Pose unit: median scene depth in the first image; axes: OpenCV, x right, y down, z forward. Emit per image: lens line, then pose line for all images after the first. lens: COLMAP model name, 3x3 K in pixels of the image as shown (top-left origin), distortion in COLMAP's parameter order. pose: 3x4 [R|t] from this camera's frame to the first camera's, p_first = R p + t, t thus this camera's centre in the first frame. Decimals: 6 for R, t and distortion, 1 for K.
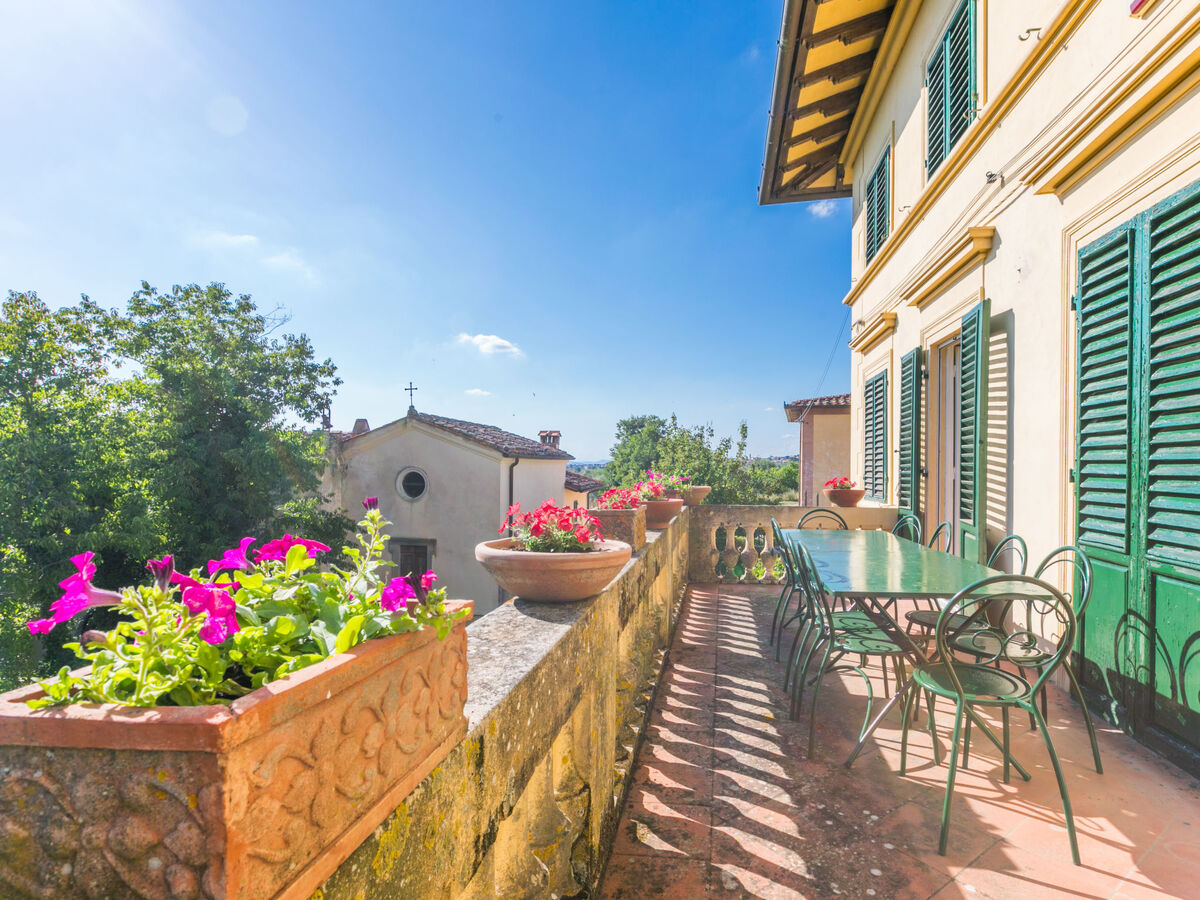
lens RADIAL K [[617.1, 0, 665.3], [0, 617.1, 486.5], [0, 0, 1]] dist [0.006891, -0.003071]
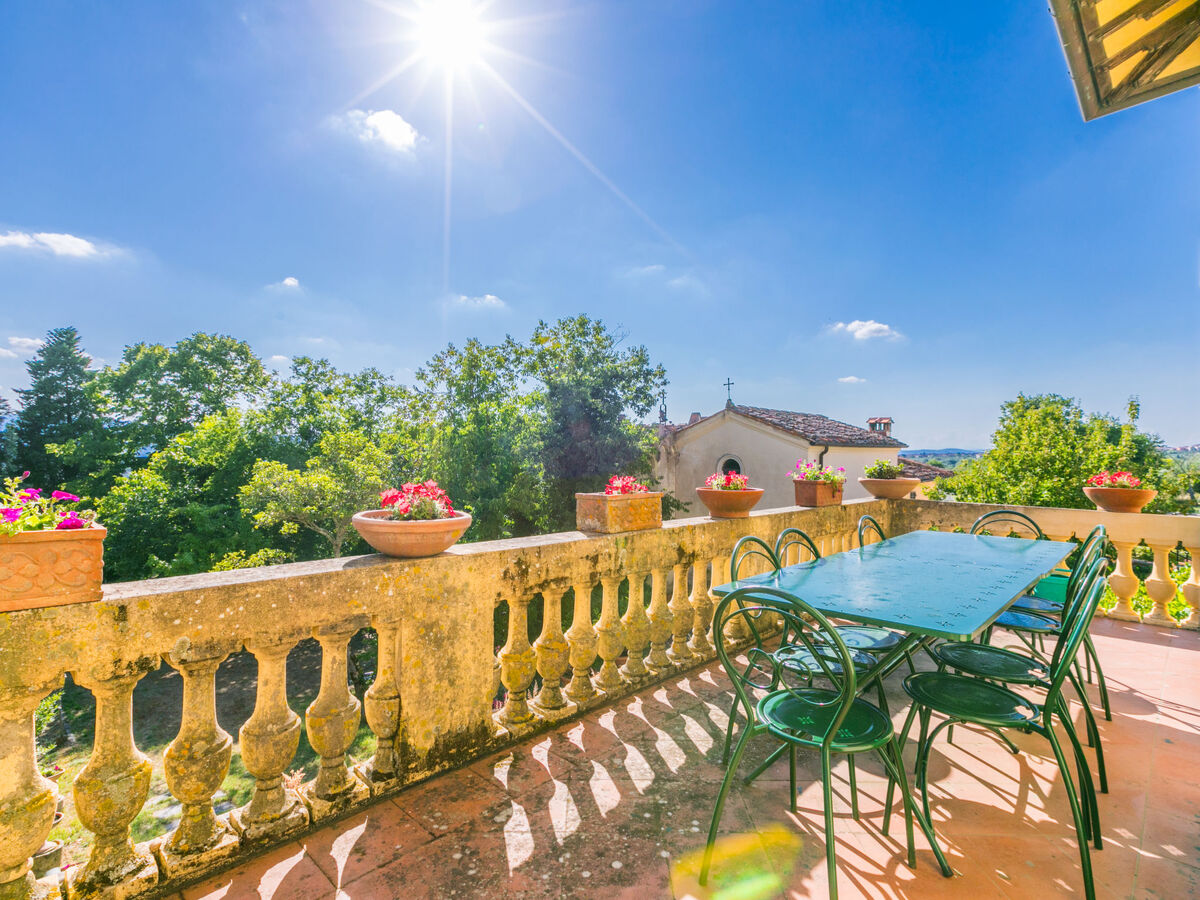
lens RADIAL K [[617.1, 0, 611.7], [0, 617.1, 459.6], [0, 0, 1]] dist [0.006891, -0.003071]
pose [[0.789083, 0.009639, -0.614211, 0.110295], [-0.025504, 0.999529, -0.017078, 0.000158], [0.613757, 0.029141, 0.788957, 0.024501]]
